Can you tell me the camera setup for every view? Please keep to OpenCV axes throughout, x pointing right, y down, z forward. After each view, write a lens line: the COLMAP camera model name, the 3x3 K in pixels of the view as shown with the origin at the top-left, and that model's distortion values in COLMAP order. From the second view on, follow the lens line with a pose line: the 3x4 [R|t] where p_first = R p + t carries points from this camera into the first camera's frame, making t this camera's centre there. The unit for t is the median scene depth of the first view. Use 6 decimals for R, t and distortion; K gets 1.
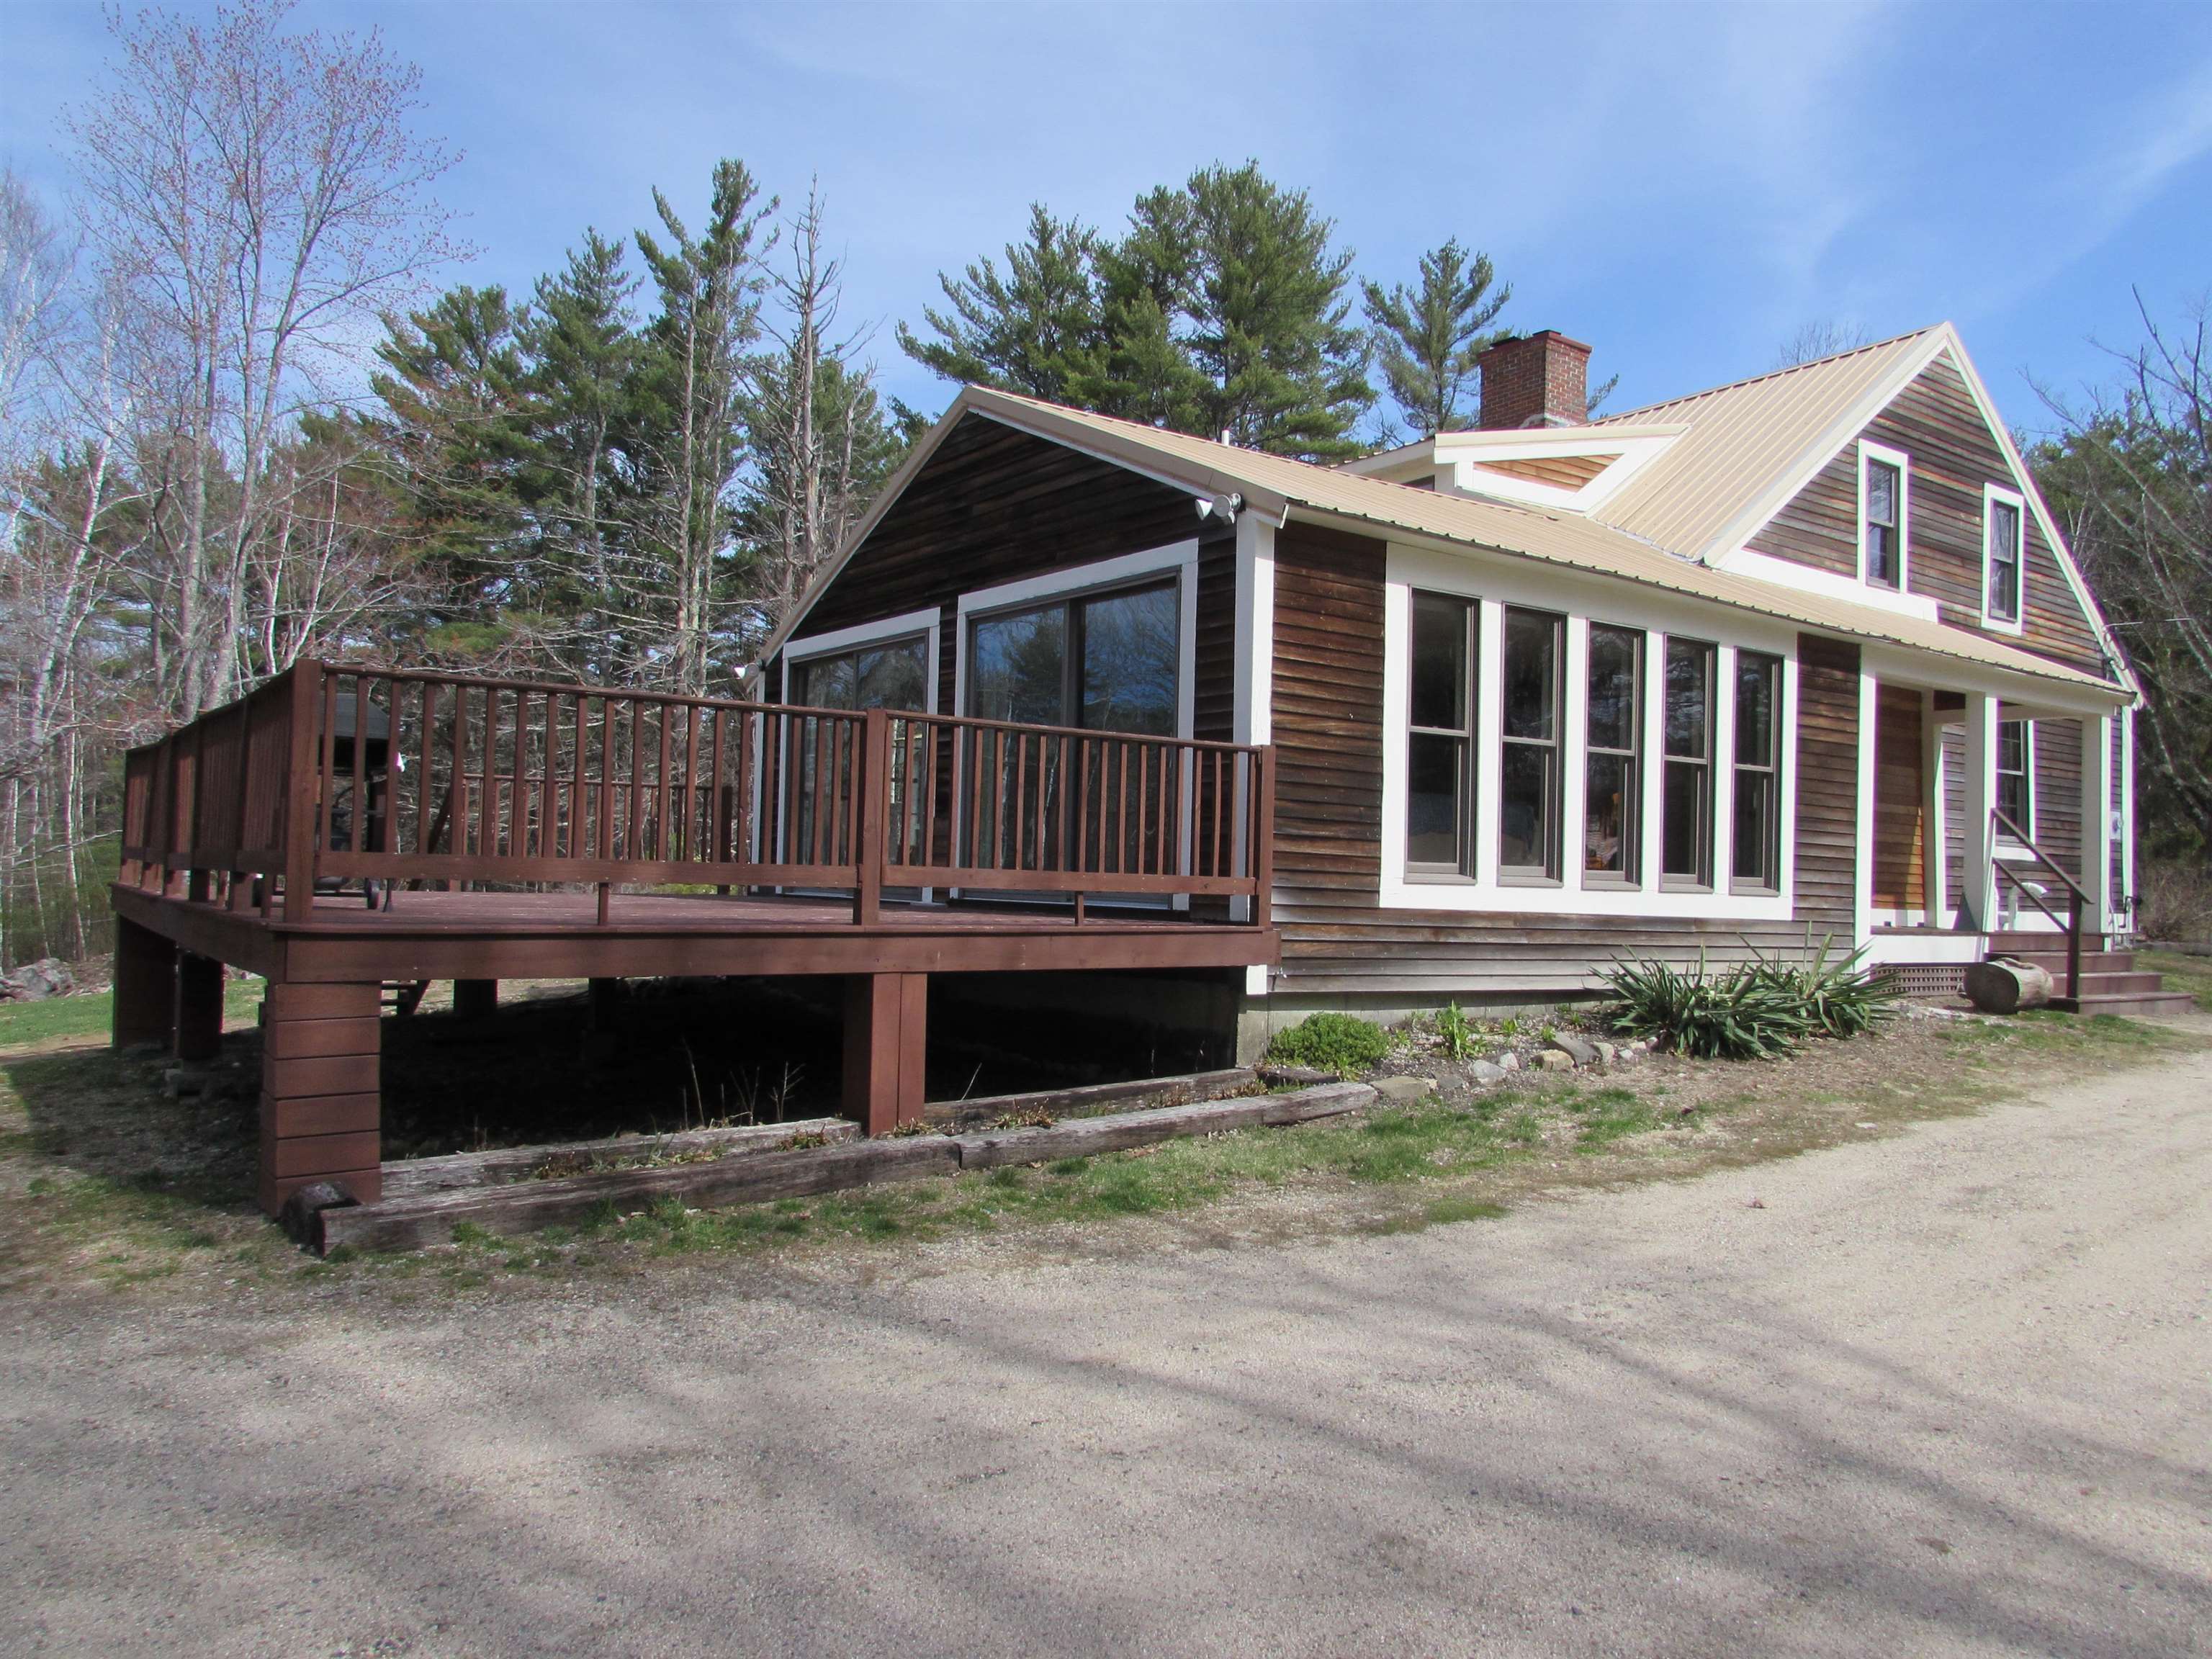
lens RADIAL K [[1626.5, 0, 1106.0], [0, 1626.5, 829.5], [0, 0, 1]] dist [-0.049634, 0.109833]
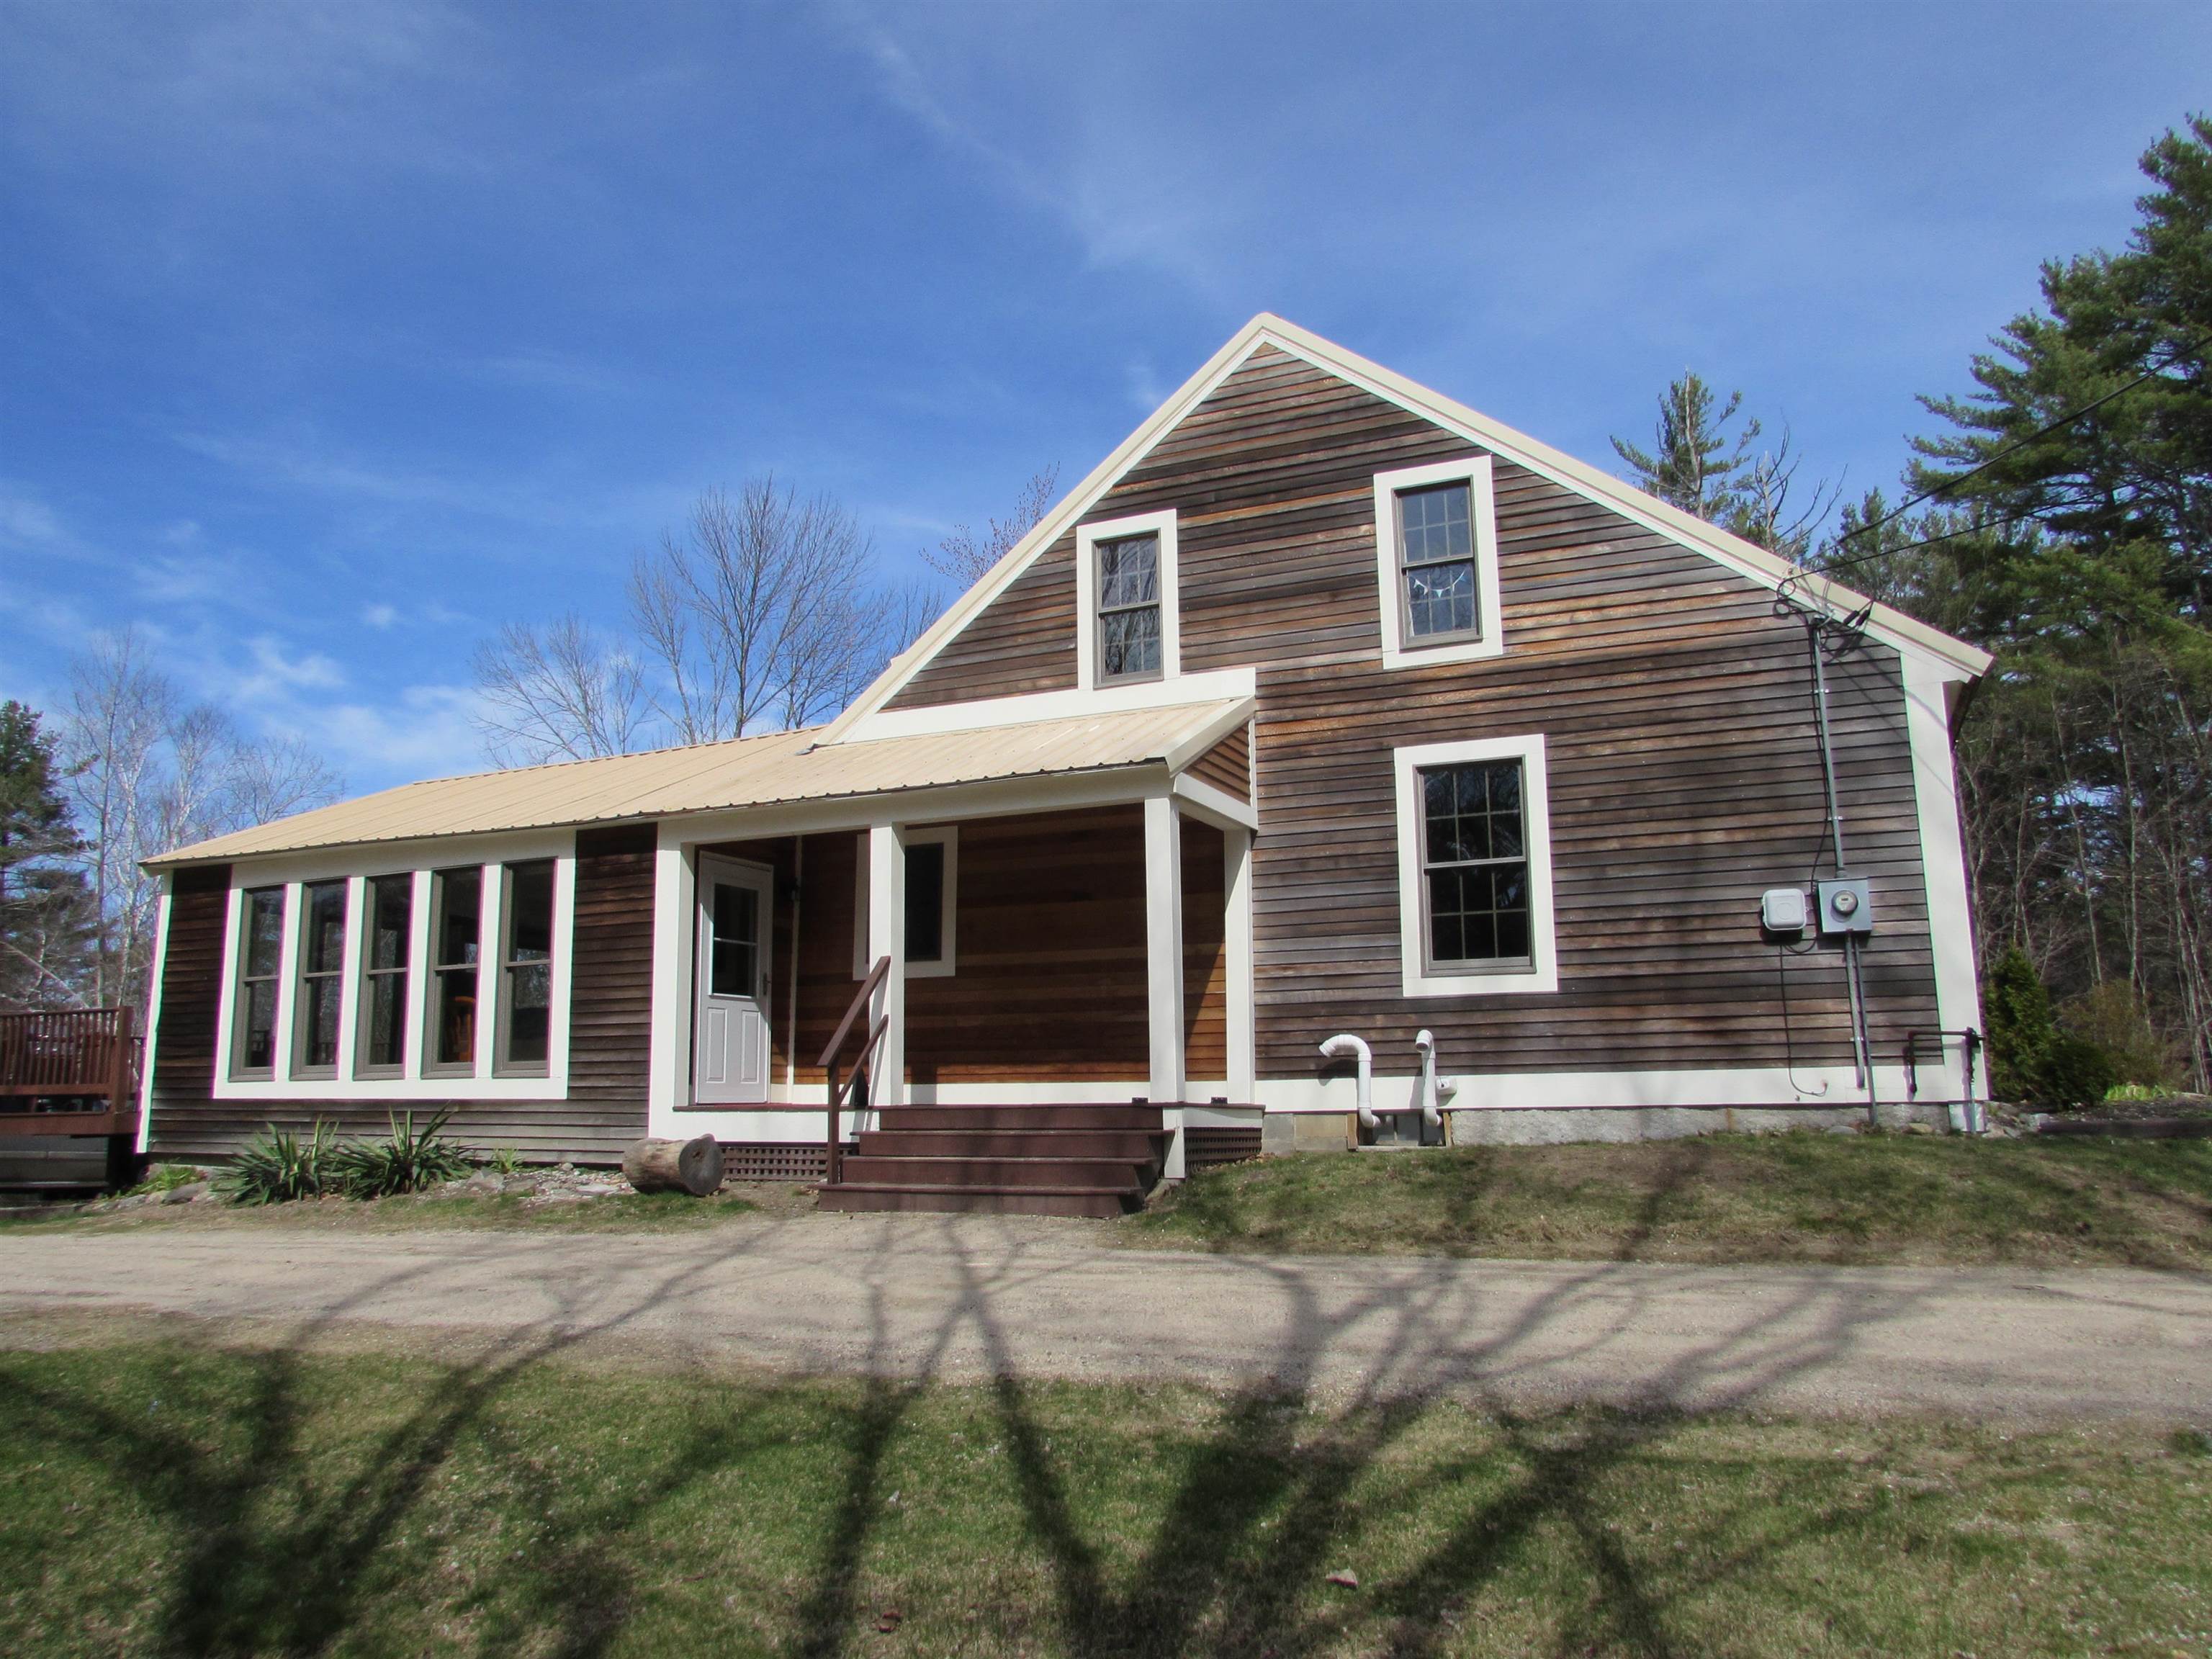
lens RADIAL K [[1626.5, 0, 1106.0], [0, 1626.5, 829.5], [0, 0, 1]] dist [-0.049634, 0.109833]
pose [[0.464280, -0.180761, -0.867046, 1.487048], [0.048787, 0.982685, -0.178744, 0.086217], [0.884344, 0.040687, 0.465060, 0.780926]]
